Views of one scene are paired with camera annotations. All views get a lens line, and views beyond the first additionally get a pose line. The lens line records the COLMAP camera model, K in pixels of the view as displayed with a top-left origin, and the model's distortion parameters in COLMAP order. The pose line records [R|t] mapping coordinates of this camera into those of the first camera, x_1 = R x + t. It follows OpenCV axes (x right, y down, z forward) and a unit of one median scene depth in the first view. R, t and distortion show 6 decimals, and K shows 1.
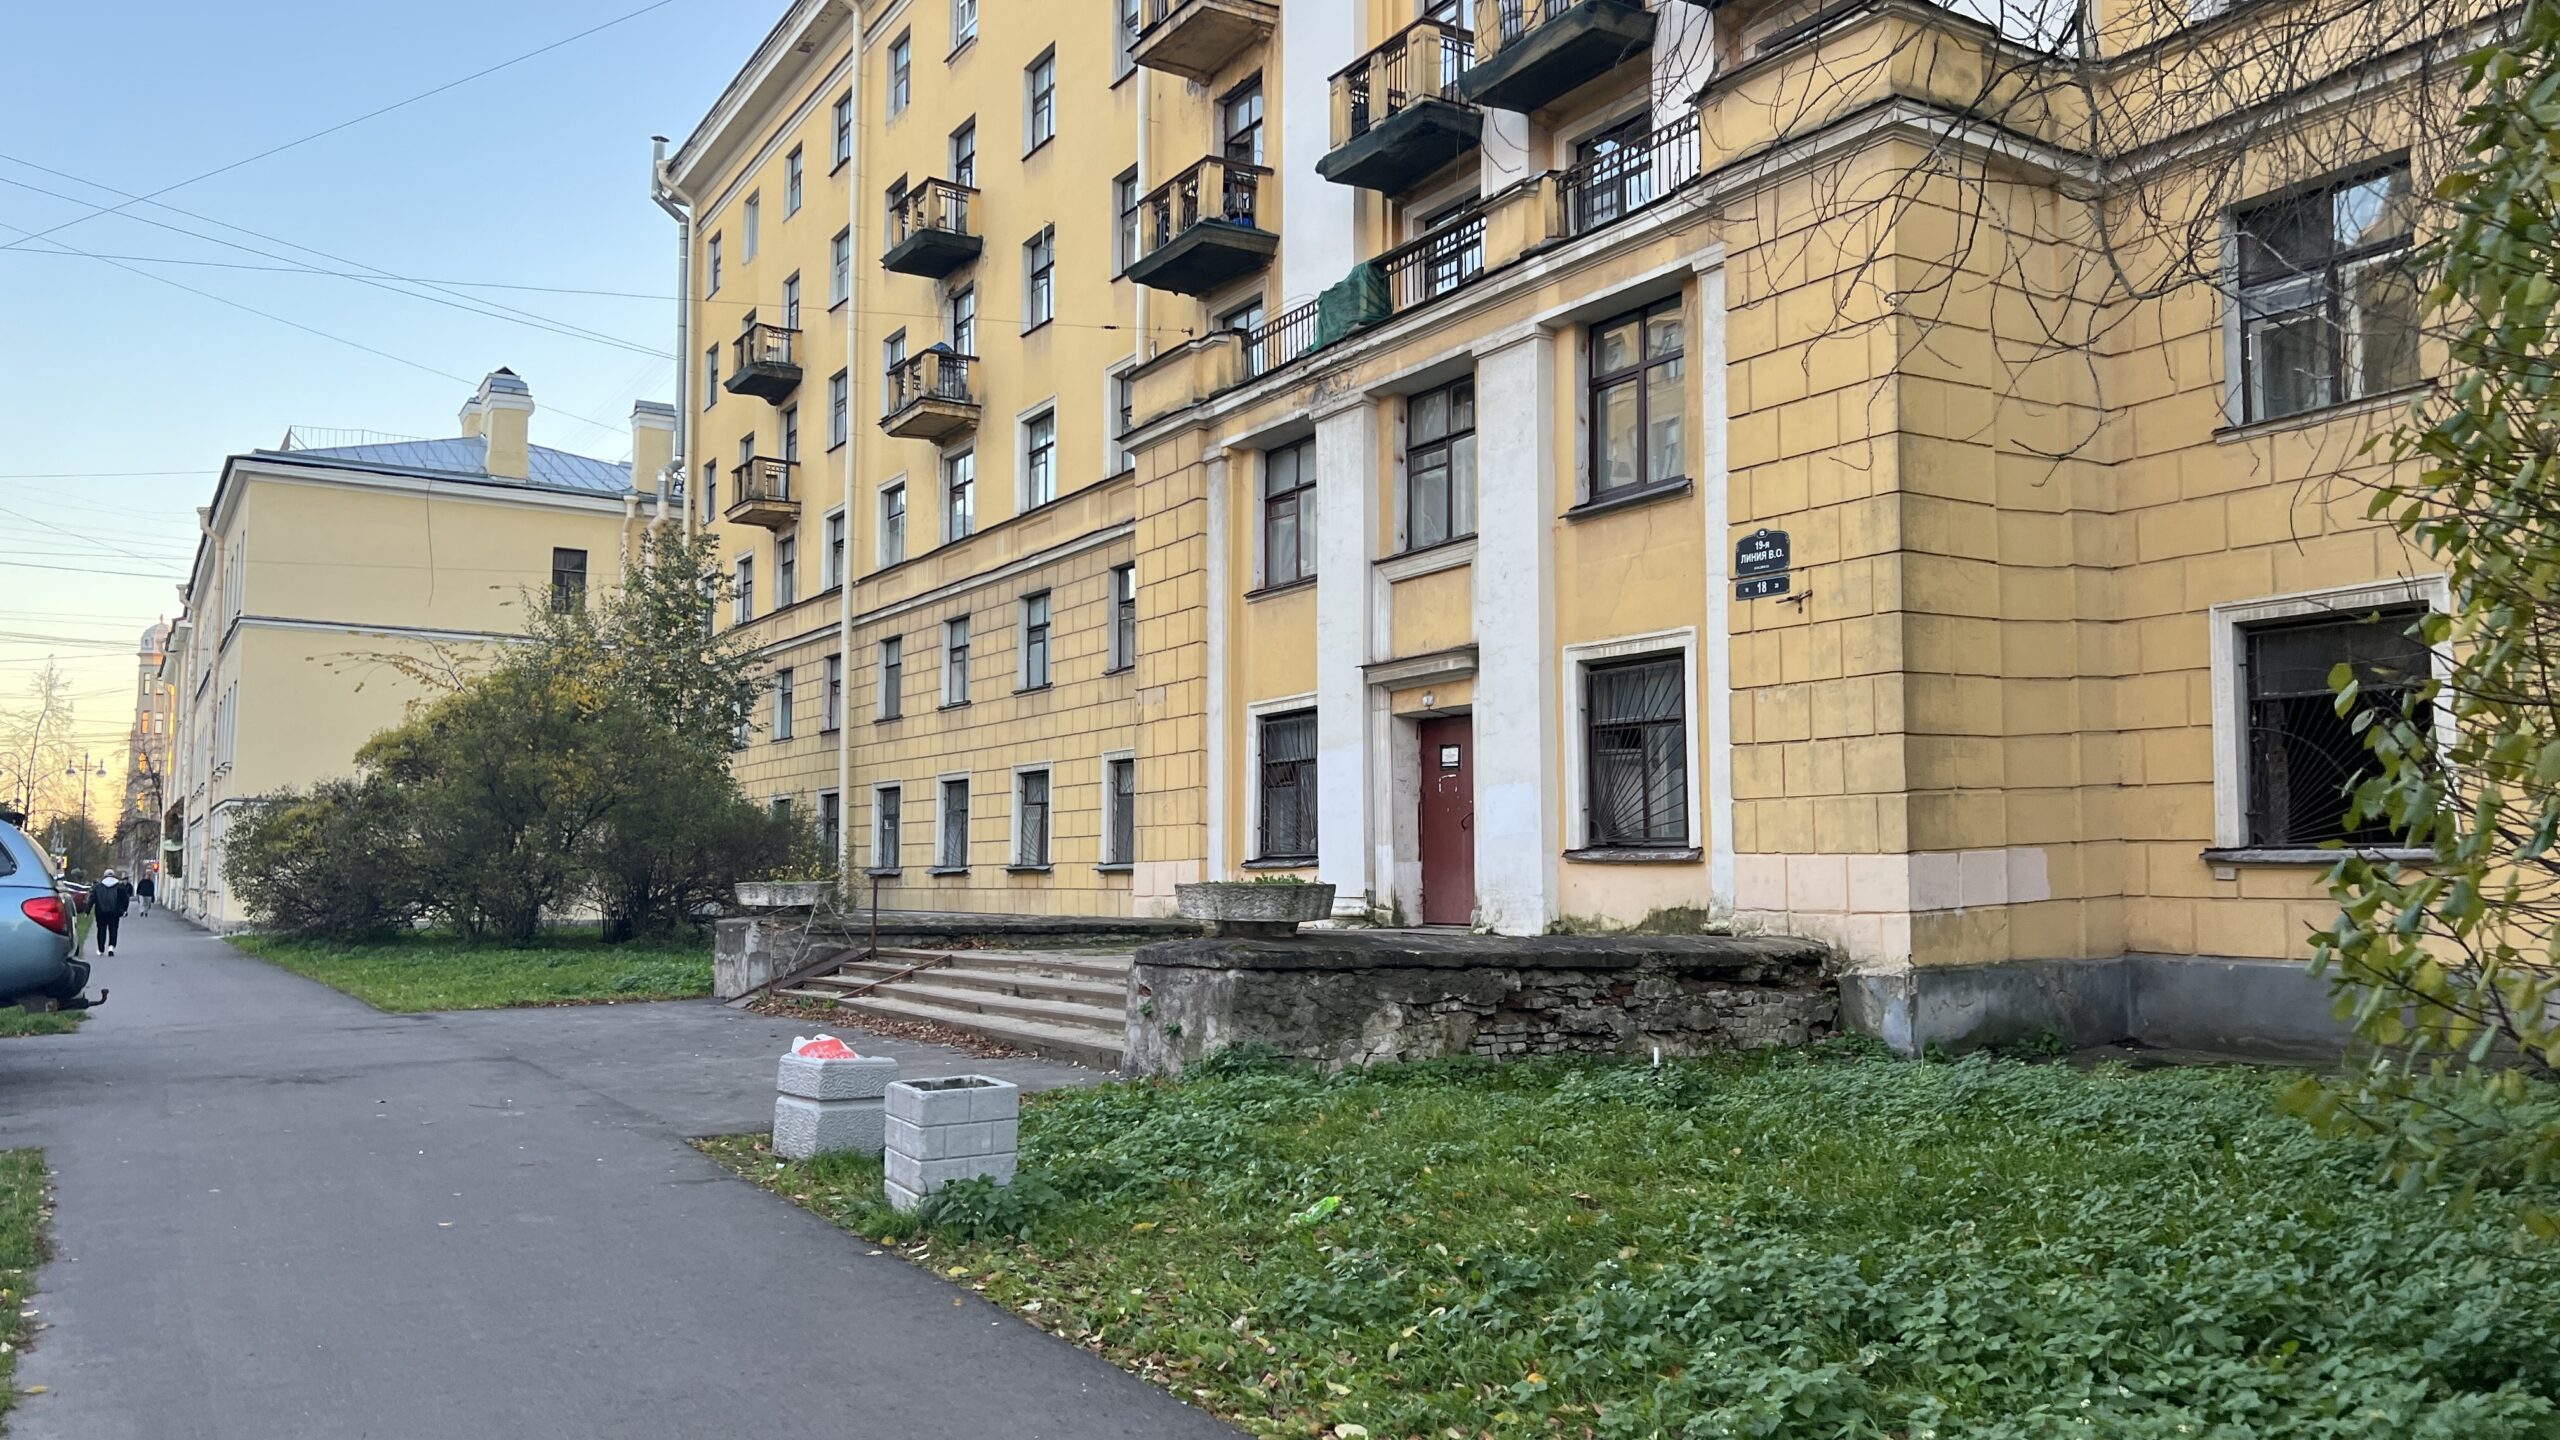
lens RADIAL K [[1895.9, 0, 1297.6], [0, 1895.9, 743.5], [0, 0, 1]] dist [0.105620, -0.191857]
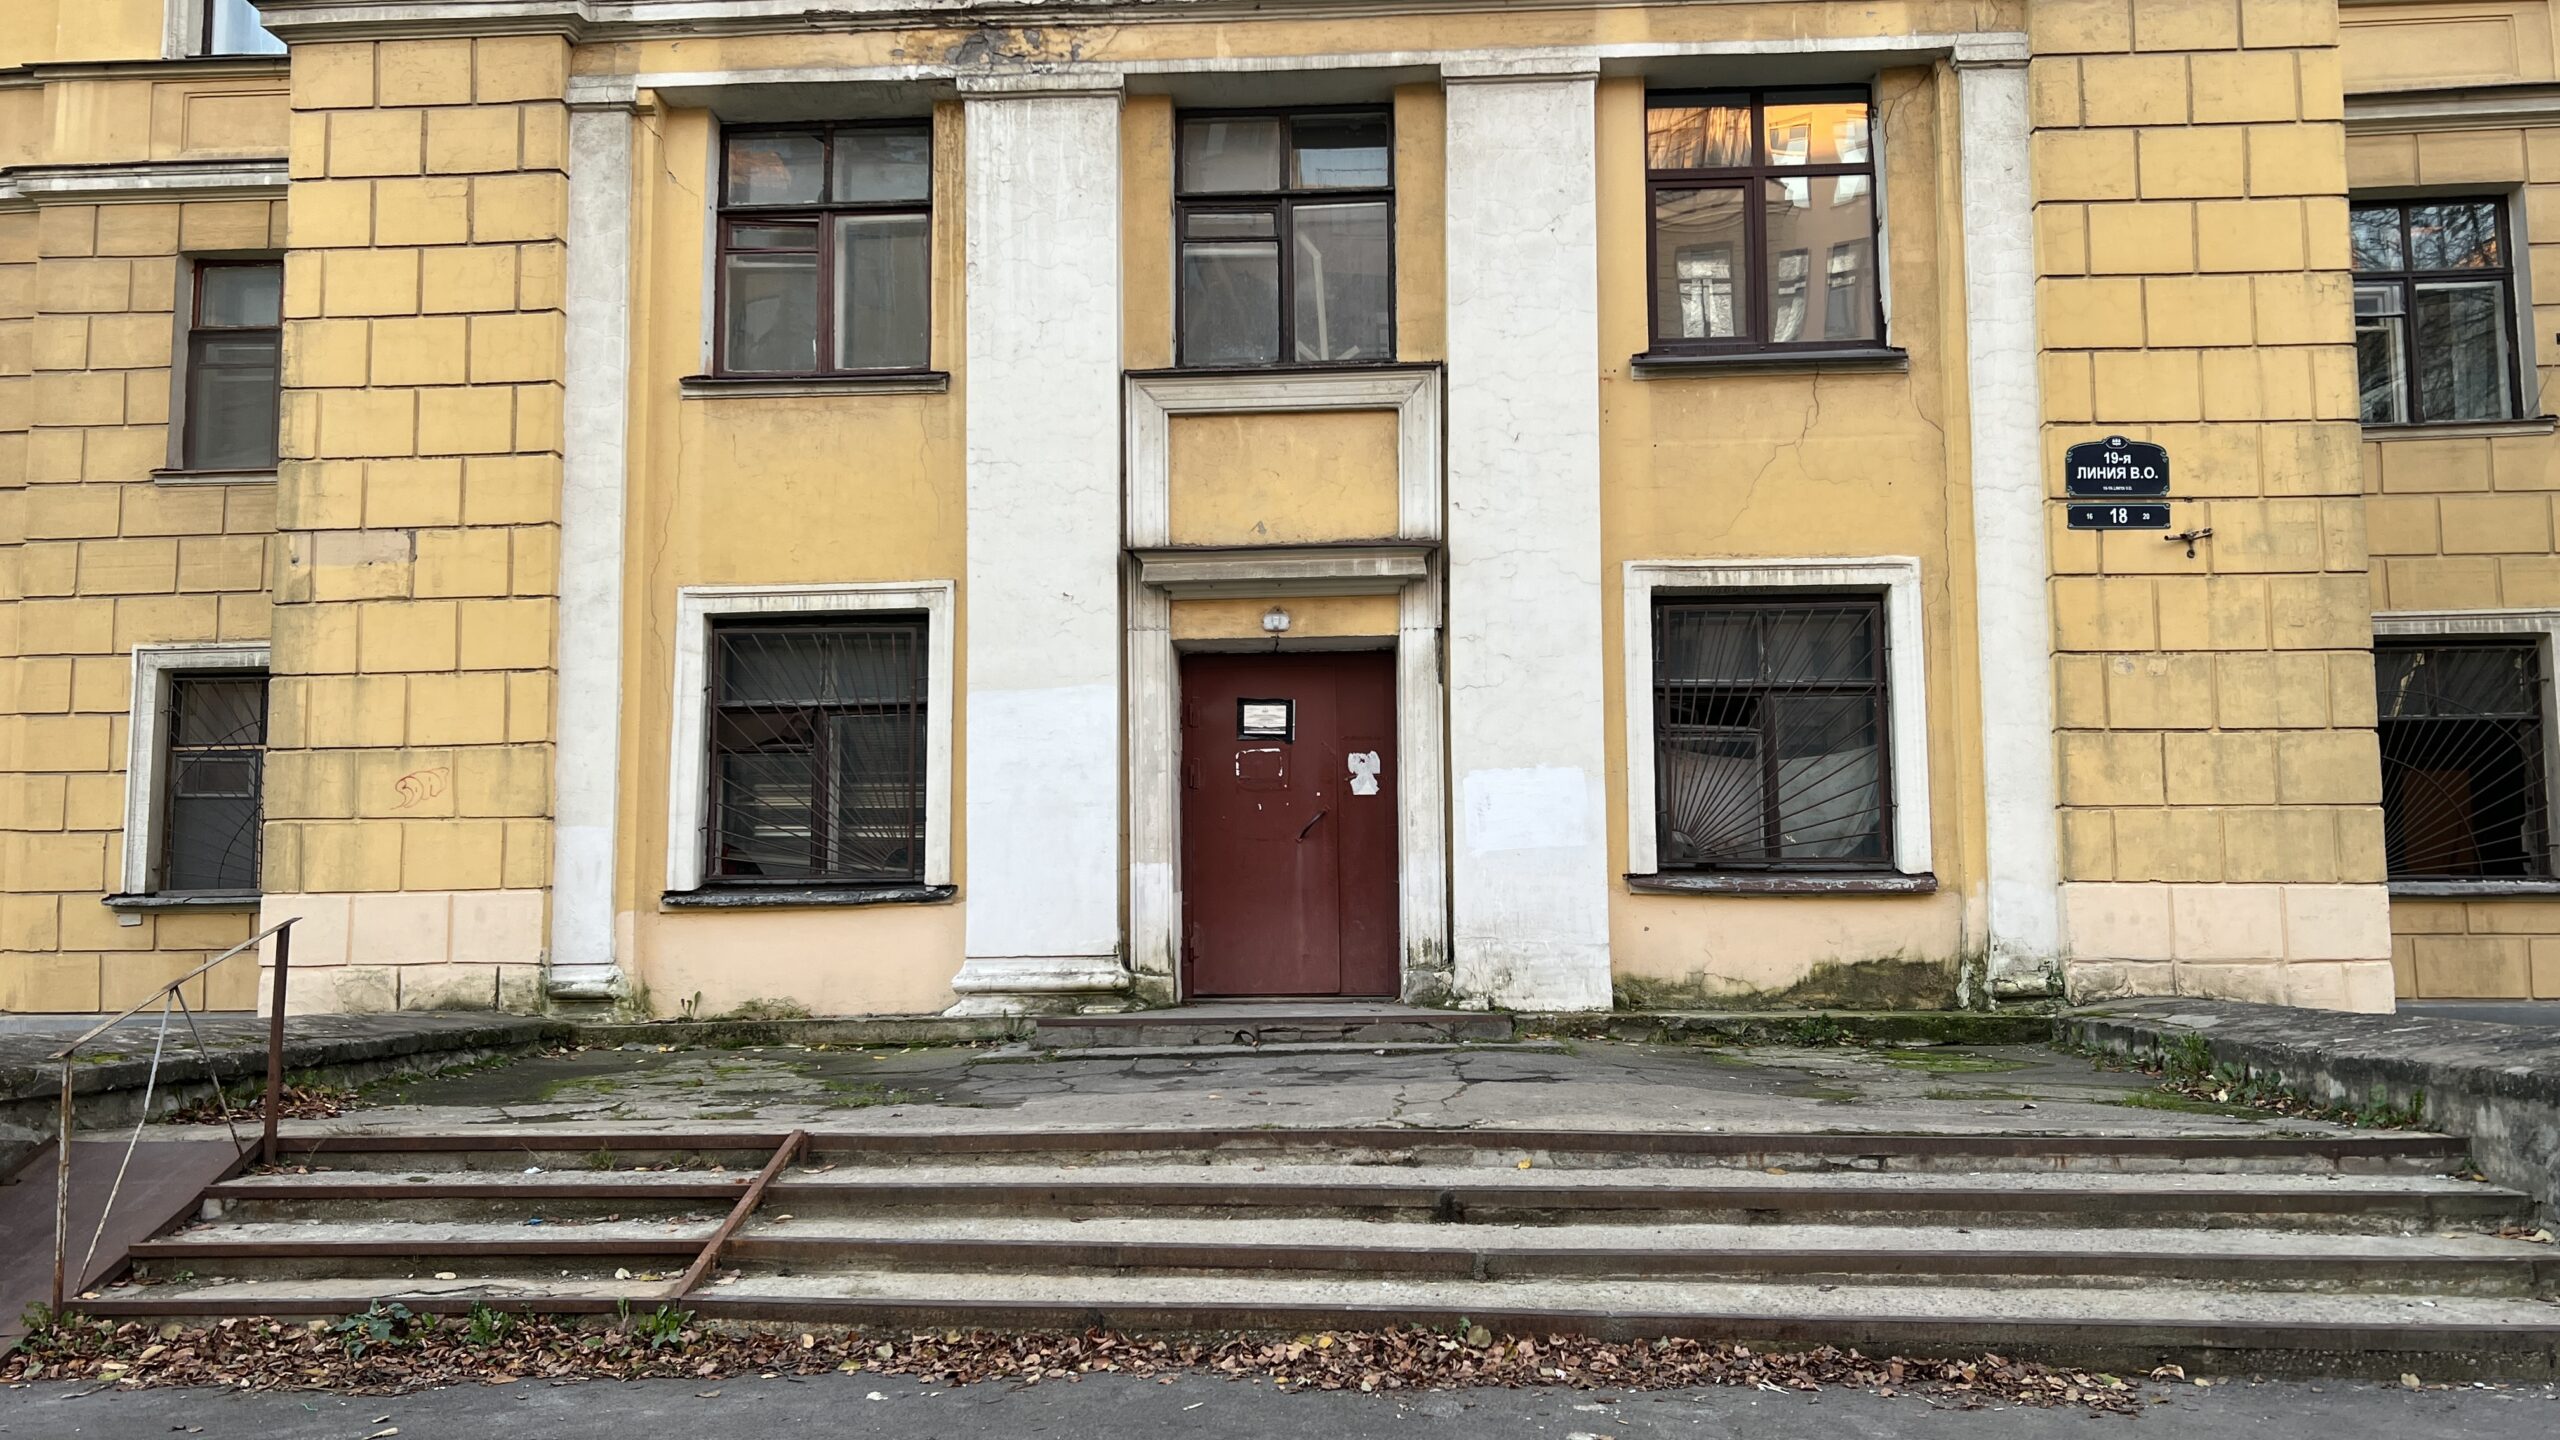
lens RADIAL K [[1905.0, 0, 1273.9], [0, 1905.0, 733.1], [0, 0, 1]] dist [0.096949, -0.161095]
pose [[0.574376, 0.069396, 0.815645, -0.409856], [-0.051217, 0.997494, -0.048801, 0.040685], [-0.816988, -0.013745, 0.576491, 0.641700]]
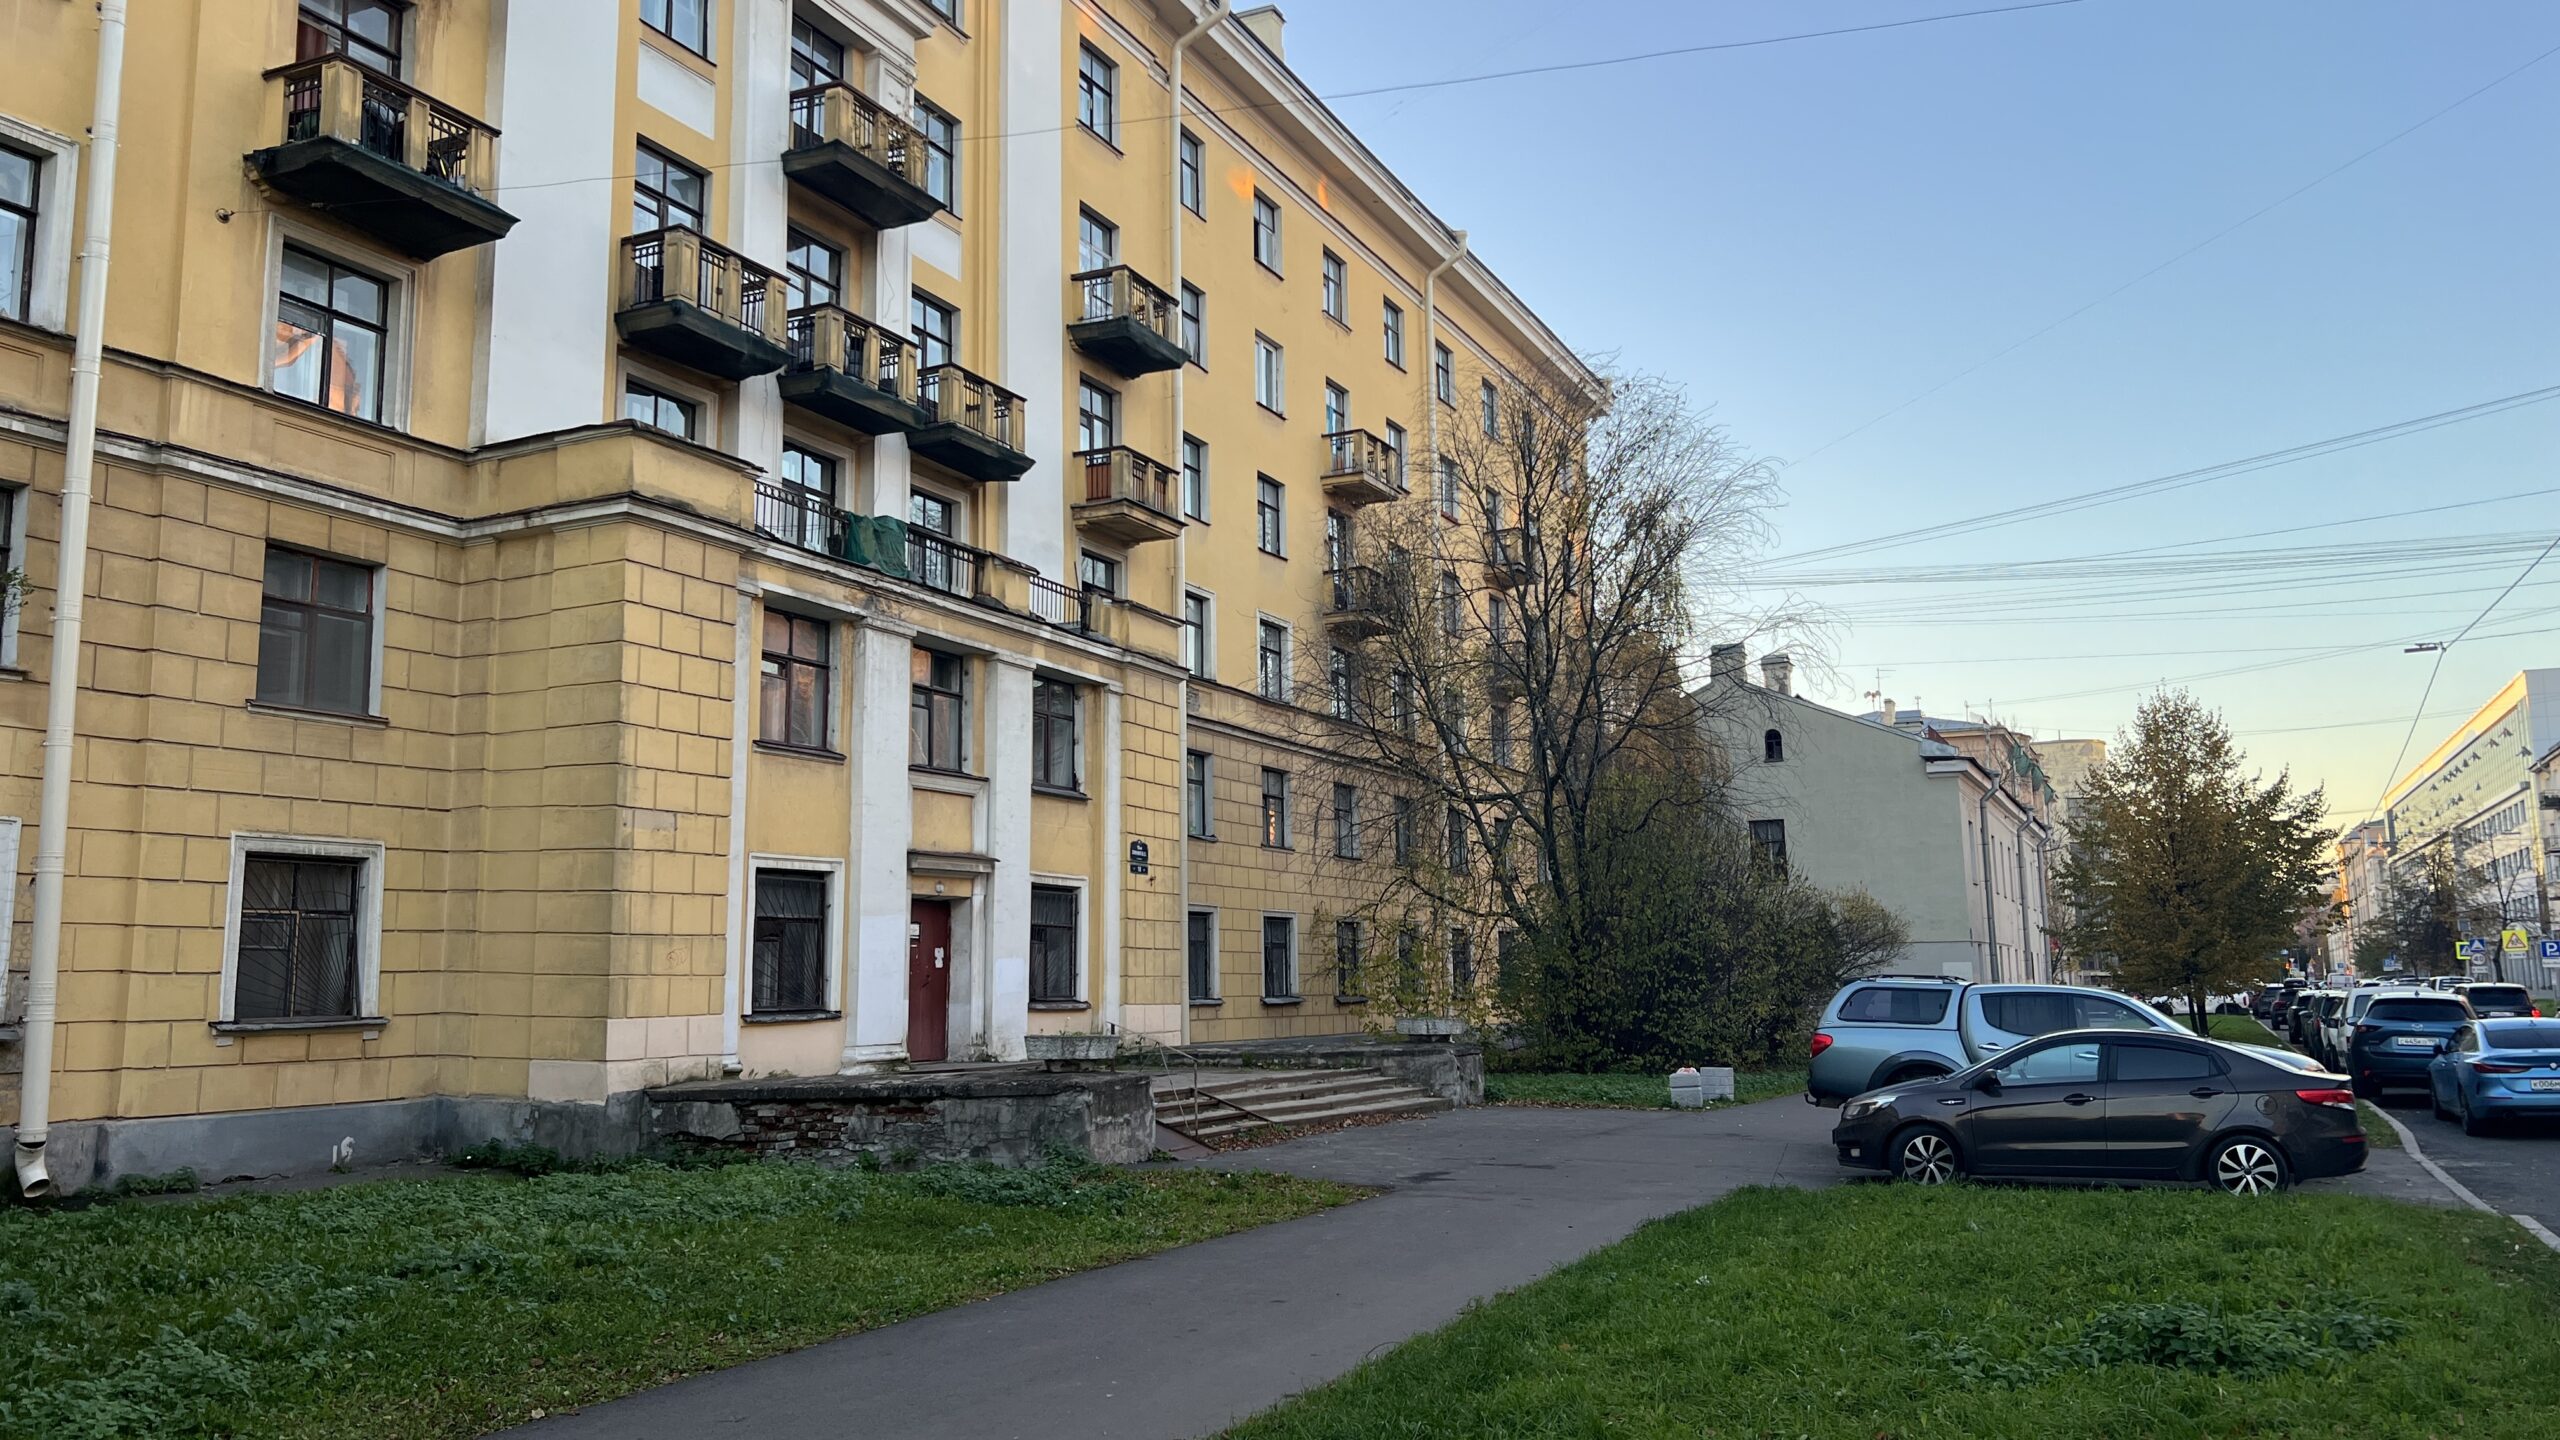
lens RADIAL K [[1895.9, 0, 1297.6], [0, 1895.9, 743.5], [0, 0, 1]] dist [0.105620, -0.191857]
pose [[-0.547337, 0.117328, 0.828647, -1.149913], [-0.044253, 0.984682, -0.168651, 0.088242], [-0.835741, -0.128979, -0.533761, 1.481848]]
